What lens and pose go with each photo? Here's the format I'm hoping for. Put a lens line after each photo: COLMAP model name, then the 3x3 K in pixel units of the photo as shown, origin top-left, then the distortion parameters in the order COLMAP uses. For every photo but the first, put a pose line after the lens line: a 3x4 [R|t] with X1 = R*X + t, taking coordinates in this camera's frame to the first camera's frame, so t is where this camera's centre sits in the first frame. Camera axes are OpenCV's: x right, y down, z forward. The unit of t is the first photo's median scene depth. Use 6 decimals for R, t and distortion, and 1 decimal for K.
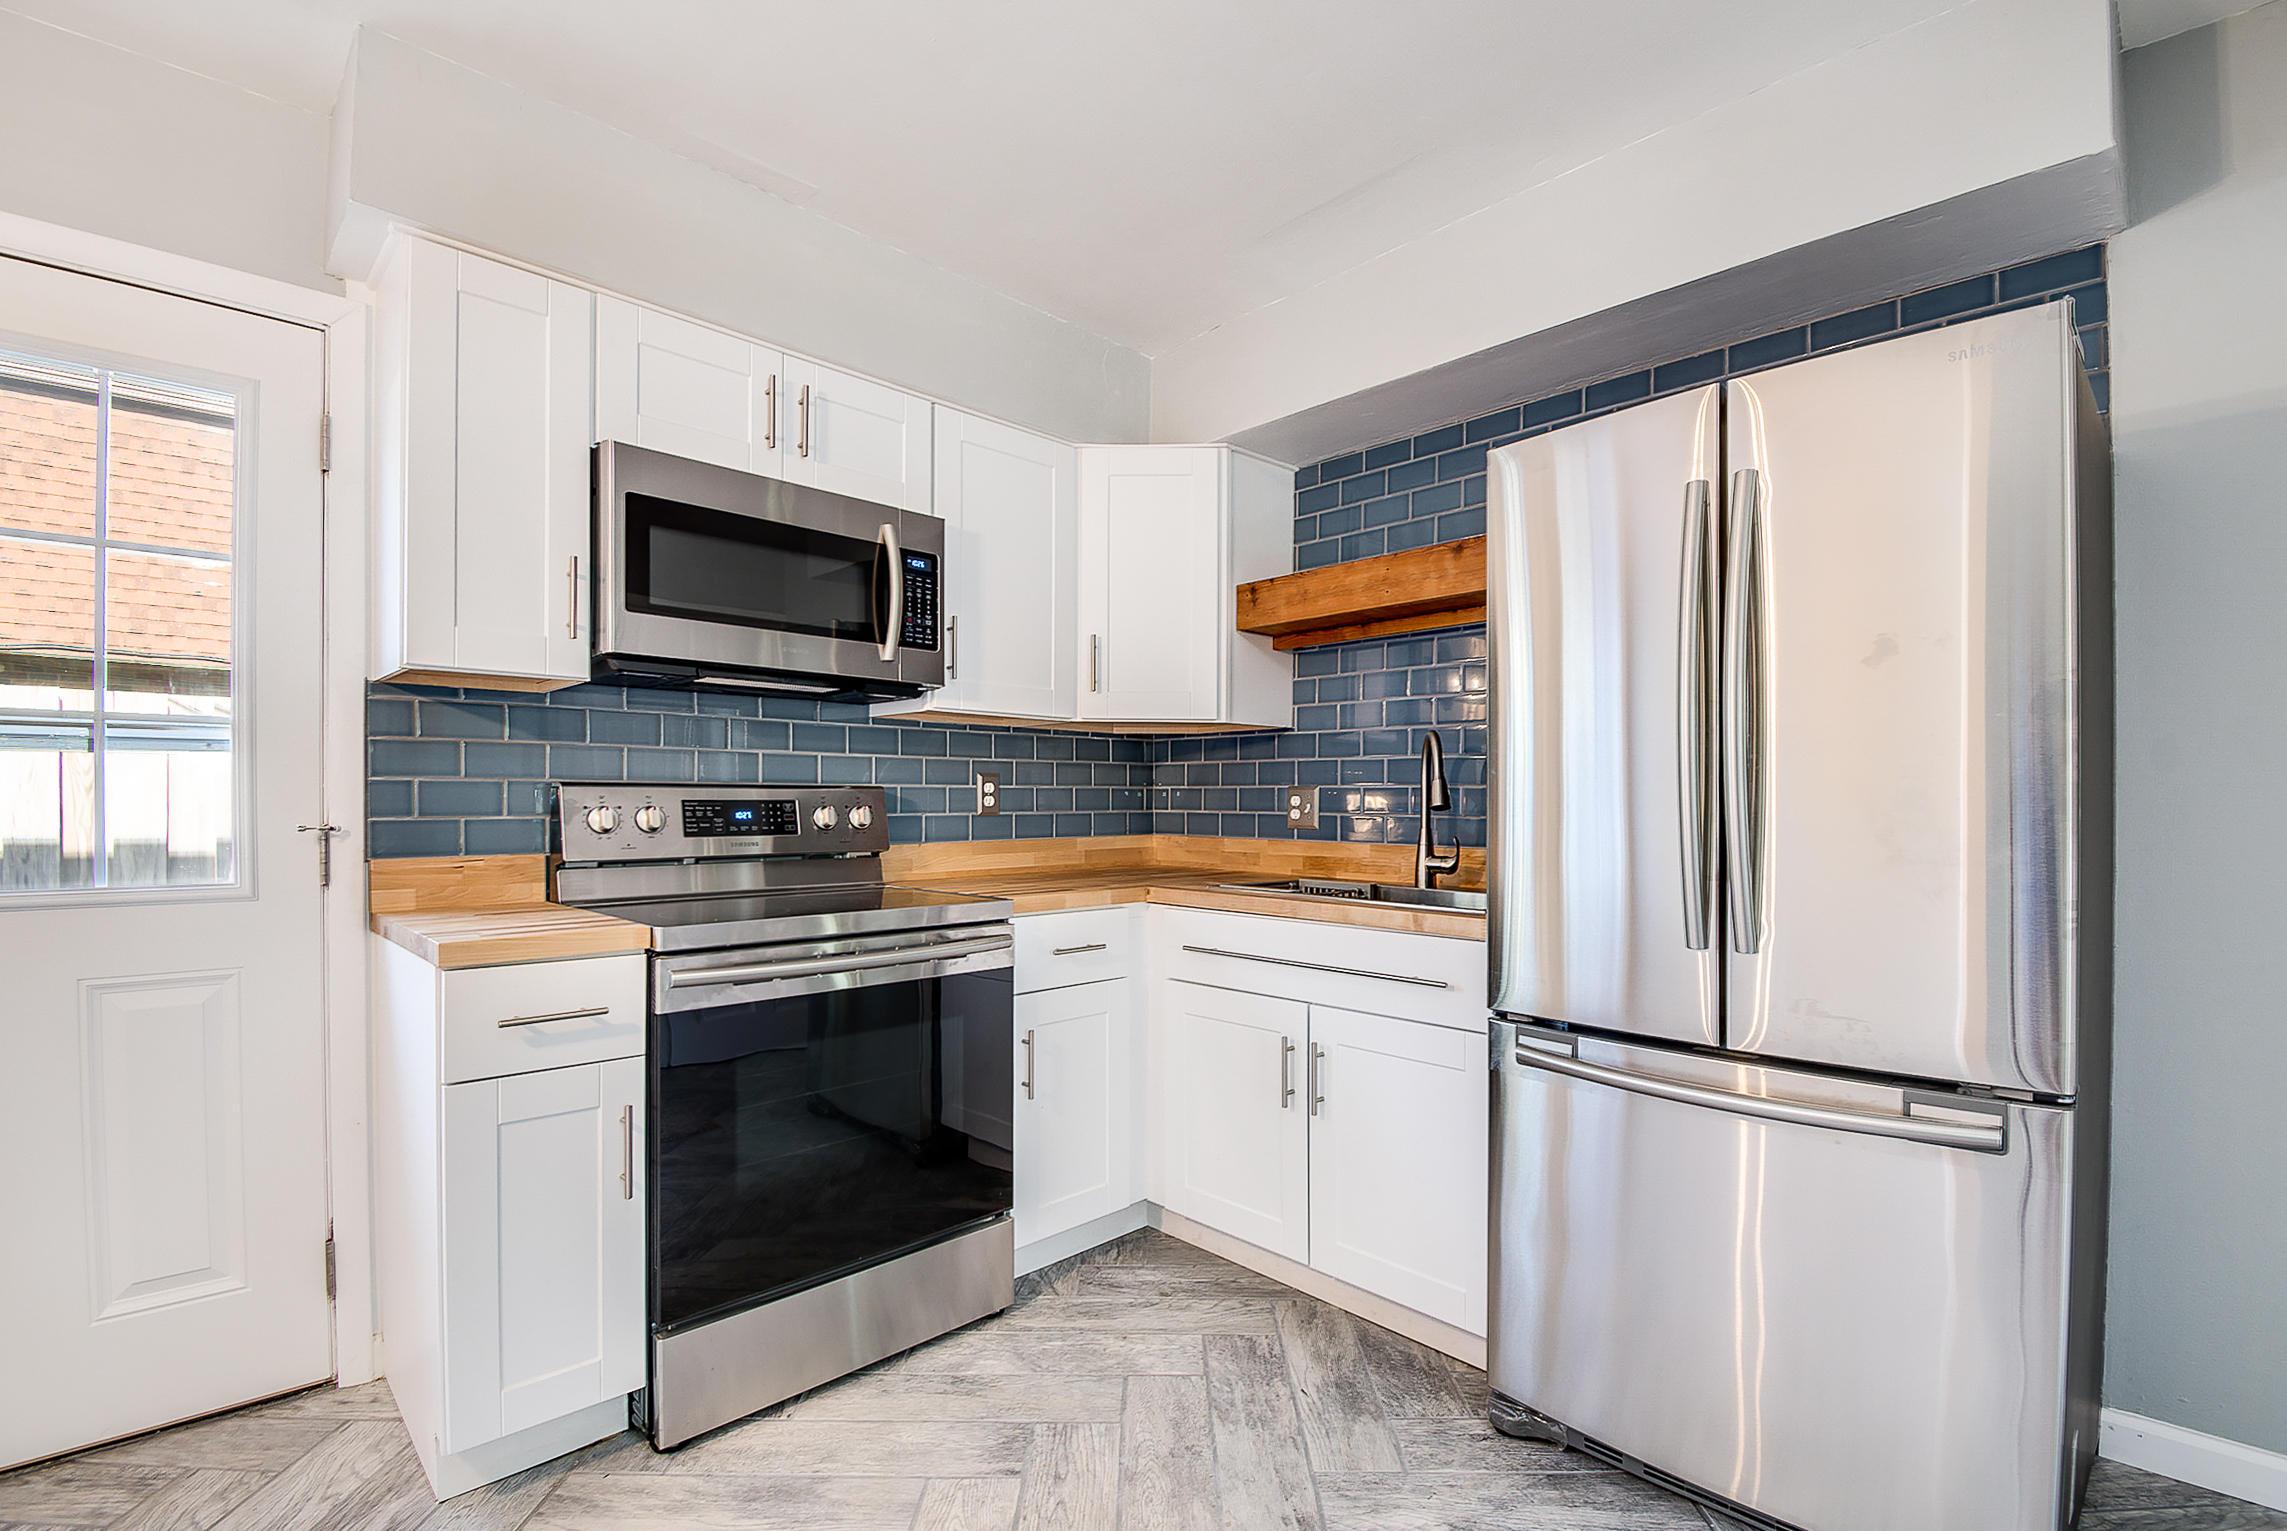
lens RADIAL K [[1031.3, 0, 1162.6], [0, 1031.3, 806.3], [0, 0, 1]] dist [-0.004438, -0.011457]
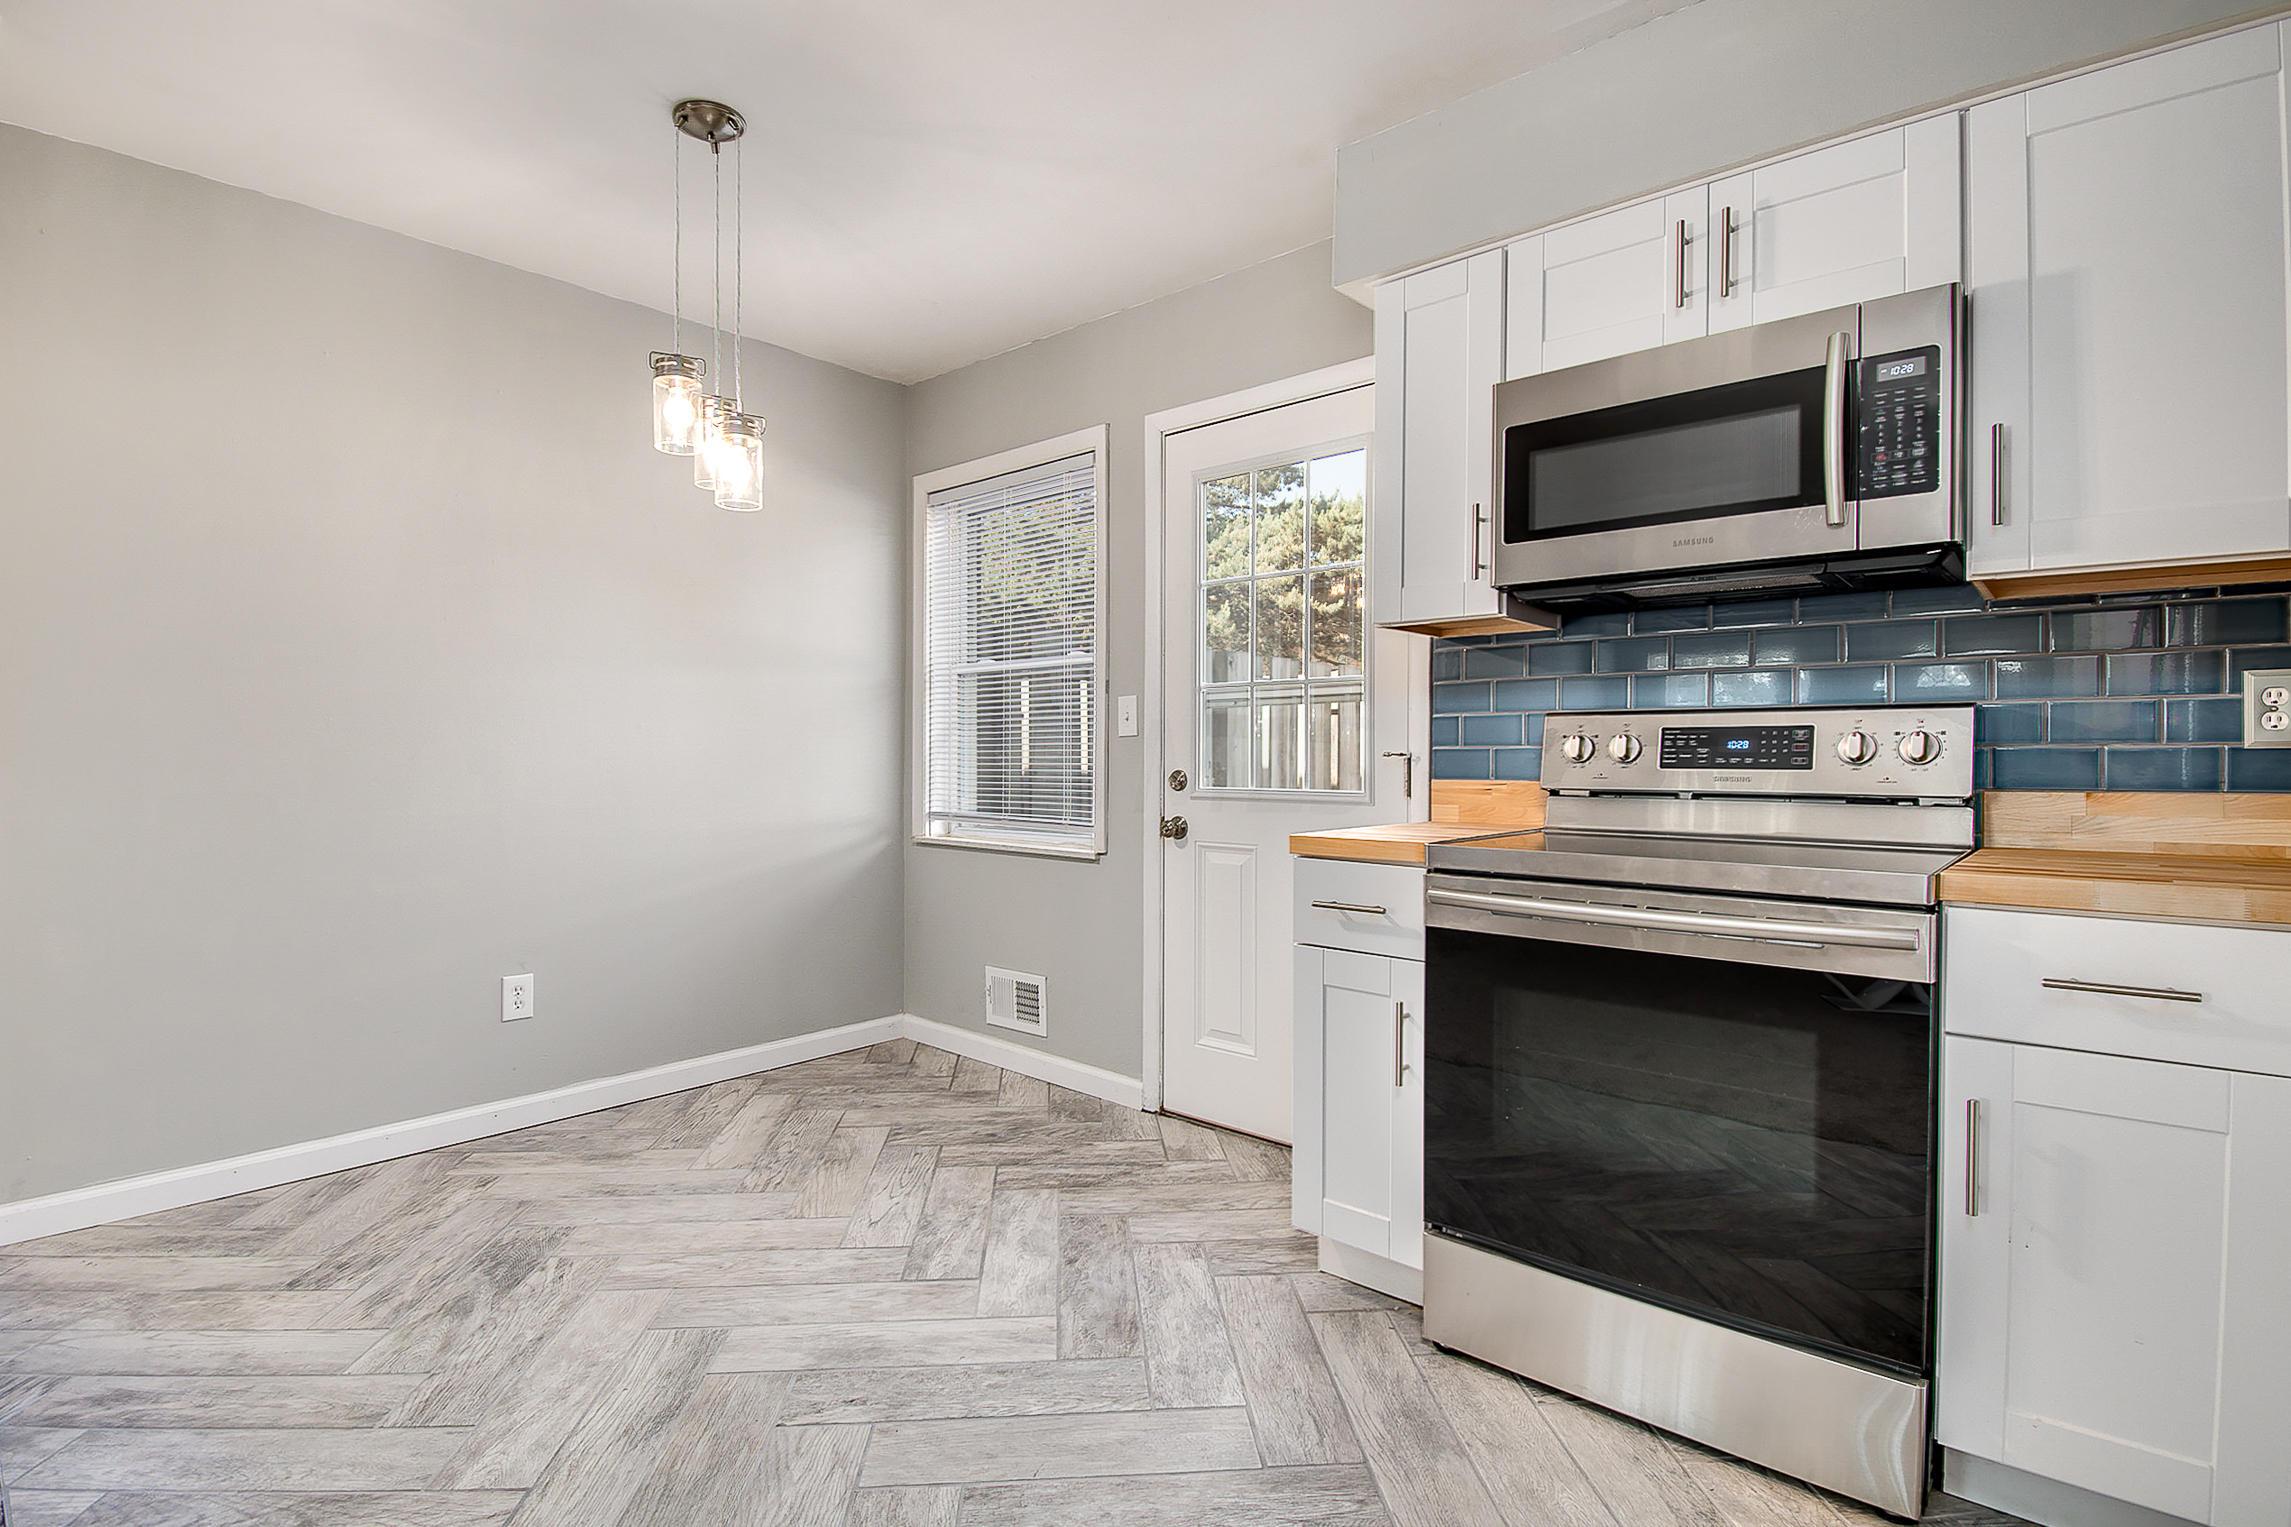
lens RADIAL K [[1081.0, 0, 1150.5], [0, 1081.0, 766.6], [0, 0, 1]] dist [0.001131, -0.011286]
pose [[0.069697, 0.009019, -0.997527, 0.520600], [-0.003553, 0.999955, 0.008793, 0.024457], [0.997562, 0.002932, 0.069725, 0.550114]]
